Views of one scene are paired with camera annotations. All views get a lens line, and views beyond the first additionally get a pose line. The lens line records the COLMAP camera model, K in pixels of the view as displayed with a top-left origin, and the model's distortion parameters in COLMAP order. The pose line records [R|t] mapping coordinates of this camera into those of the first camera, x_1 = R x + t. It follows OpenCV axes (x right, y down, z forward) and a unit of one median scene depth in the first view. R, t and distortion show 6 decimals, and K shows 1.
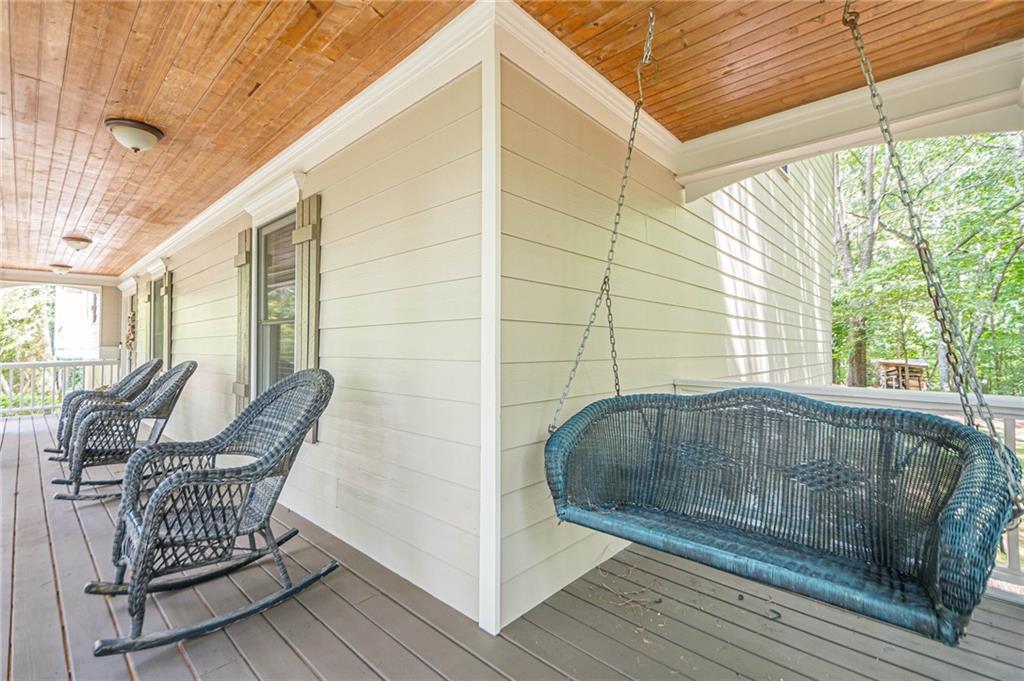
lens RADIAL K [[453.9, 0, 507.6], [0, 453.9, 343.2], [0, 0, 1]] dist [-0.000041, -0.000097]
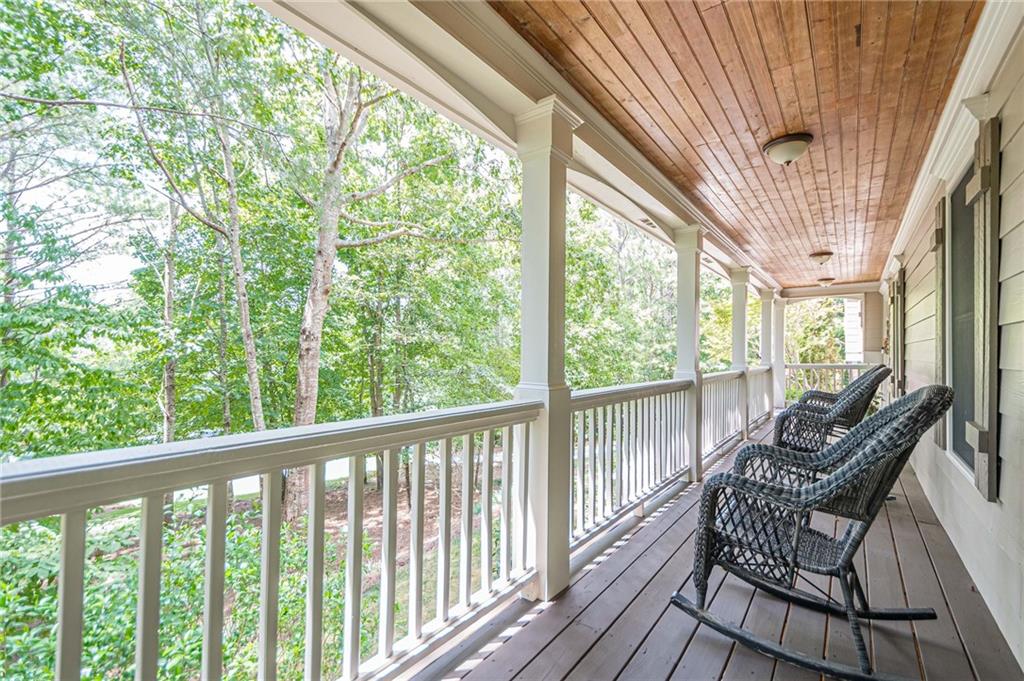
lens RADIAL K [[453.9, 0, 507.6], [0, 453.9, 343.2], [0, 0, 1]] dist [-0.000041, -0.000097]
pose [[0.101640, -0.007564, -0.994793, 0.153705], [-0.003486, 0.999962, -0.007960, 0.001345], [0.994815, 0.004276, 0.101609, 0.246572]]
